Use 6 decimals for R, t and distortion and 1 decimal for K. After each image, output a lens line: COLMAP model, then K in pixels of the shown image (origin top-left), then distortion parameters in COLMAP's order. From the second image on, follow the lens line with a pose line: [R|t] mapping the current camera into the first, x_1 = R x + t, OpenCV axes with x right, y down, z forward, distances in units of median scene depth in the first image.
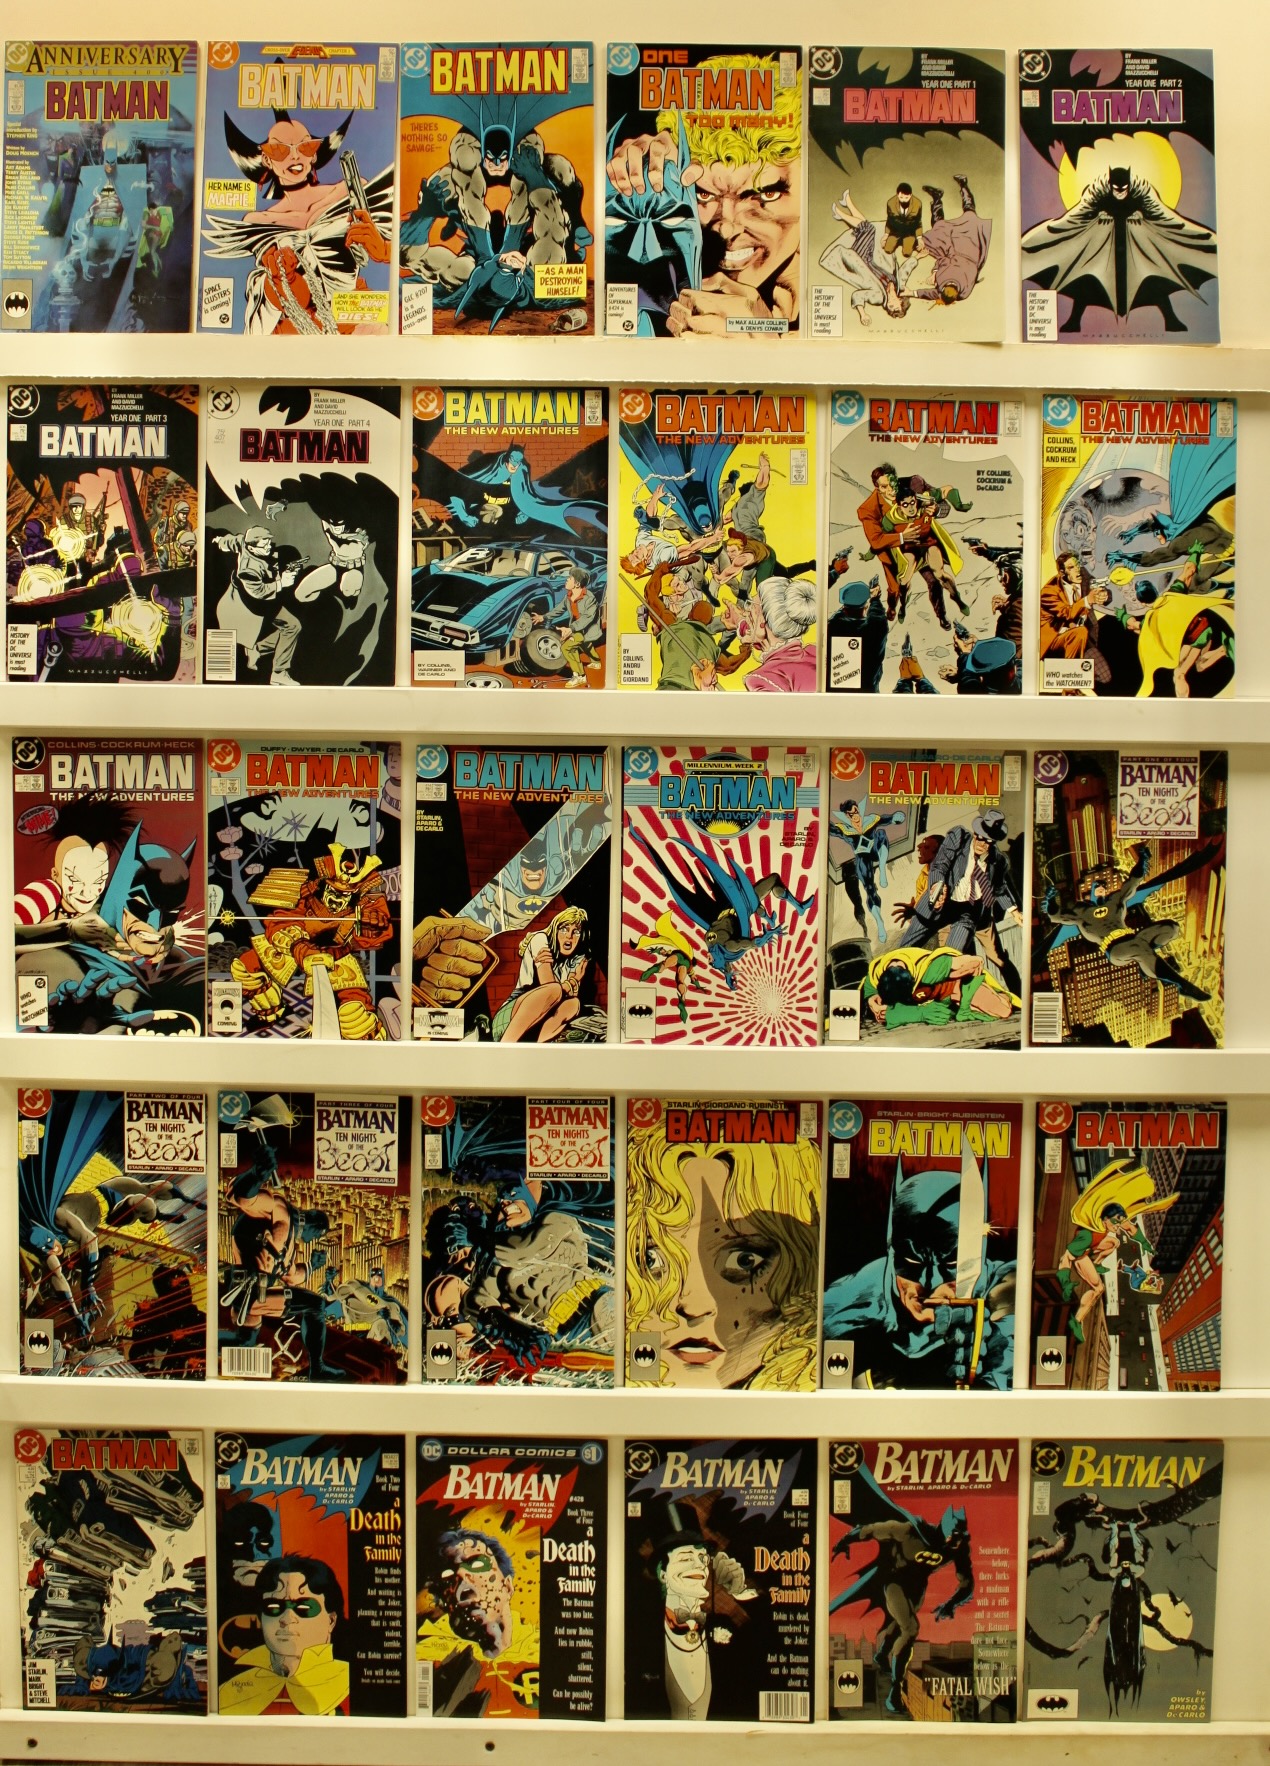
lens RADIAL K [[1694.4, 0, 635.0], [0, 1694.4, 883.0], [0, 0, 1]] dist [-0.003034, -0.009916]
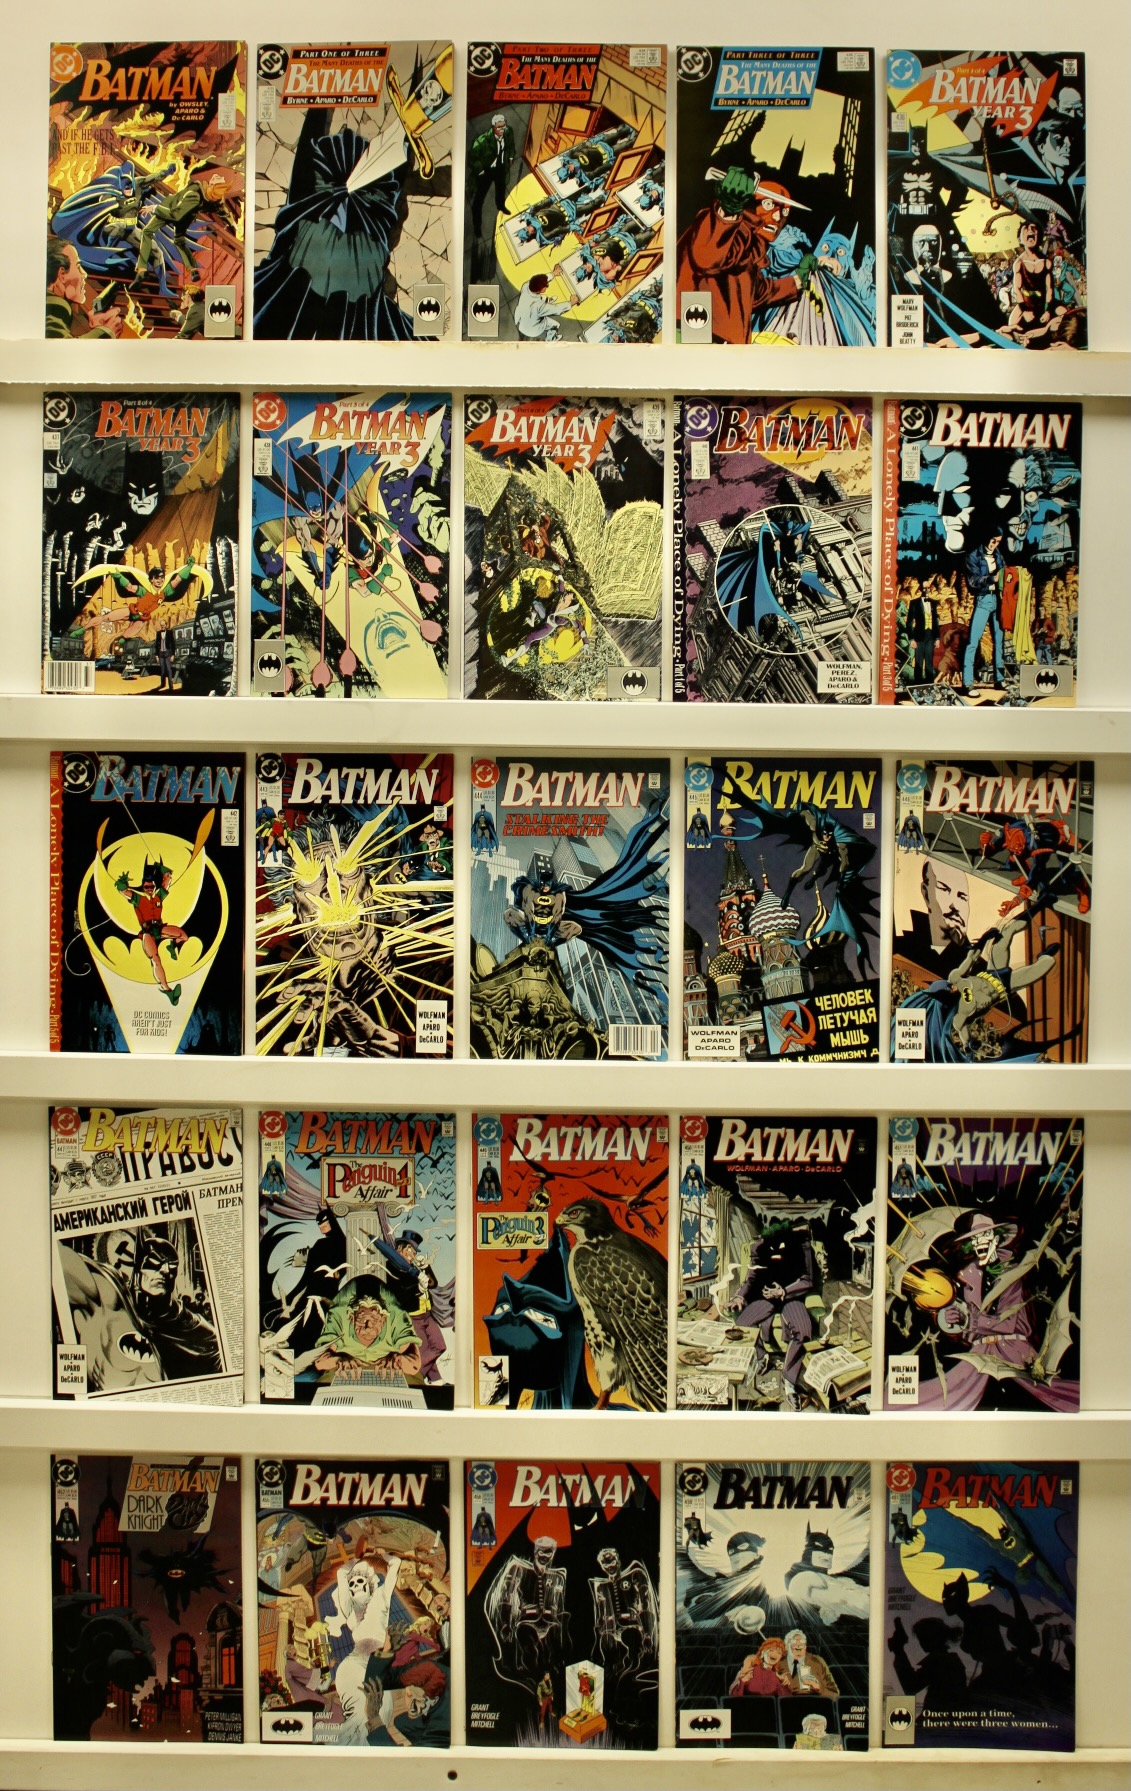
lens RADIAL K [[1728.1, 0, 597.0], [0, 1728.1, 898.4], [0, 0, 1]] dist [-0.014498, -0.006736]
pose [[0.999941, -0.003310, 0.010312, 0.289735], [0.003316, 0.999994, -0.000651, 0.004595], [-0.010309, 0.000685, 0.999947, 0.000767]]
